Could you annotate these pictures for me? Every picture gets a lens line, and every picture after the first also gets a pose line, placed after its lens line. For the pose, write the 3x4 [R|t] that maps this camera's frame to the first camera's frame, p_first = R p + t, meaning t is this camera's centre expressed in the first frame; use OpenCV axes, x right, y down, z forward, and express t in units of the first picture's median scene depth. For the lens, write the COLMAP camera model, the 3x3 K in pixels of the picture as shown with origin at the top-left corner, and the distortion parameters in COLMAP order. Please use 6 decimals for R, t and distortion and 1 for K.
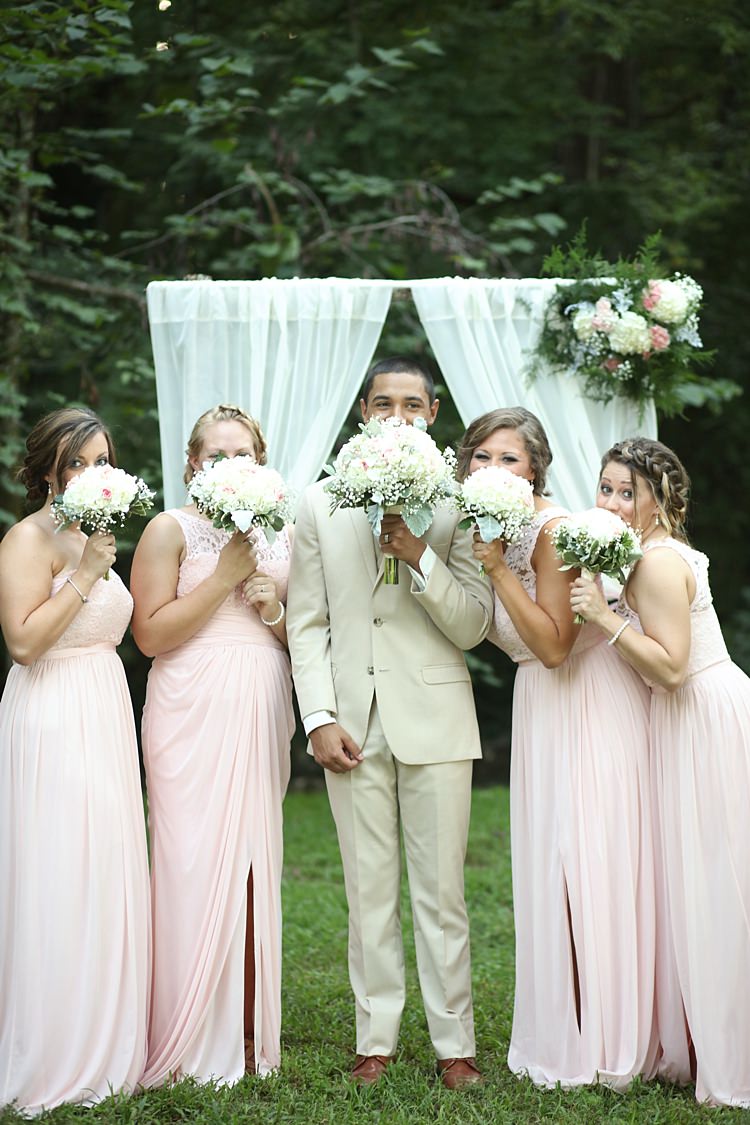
lens RADIAL K [[2670.9, 0, 375.0], [0, 2670.9, 562.5], [0, 0, 1]] dist [0.014086, -0.934616]
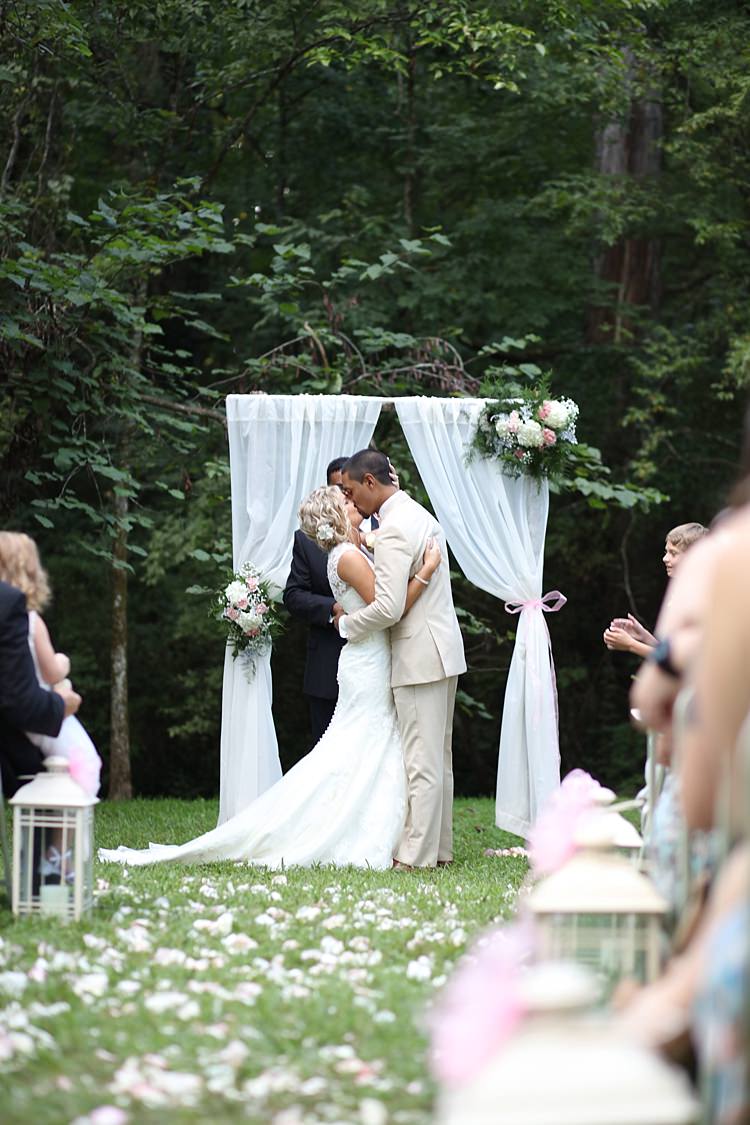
lens RADIAL K [[2810.1, 0, 375.0], [0, 2810.1, 562.5], [0, 0, 1]] dist [-0.010125, -0.966594]
pose [[0.998998, 0.027104, -0.035618, 0.042931], [-0.029317, 0.997572, -0.063177, 0.064345], [0.033819, 0.064158, 0.997367, -0.430422]]
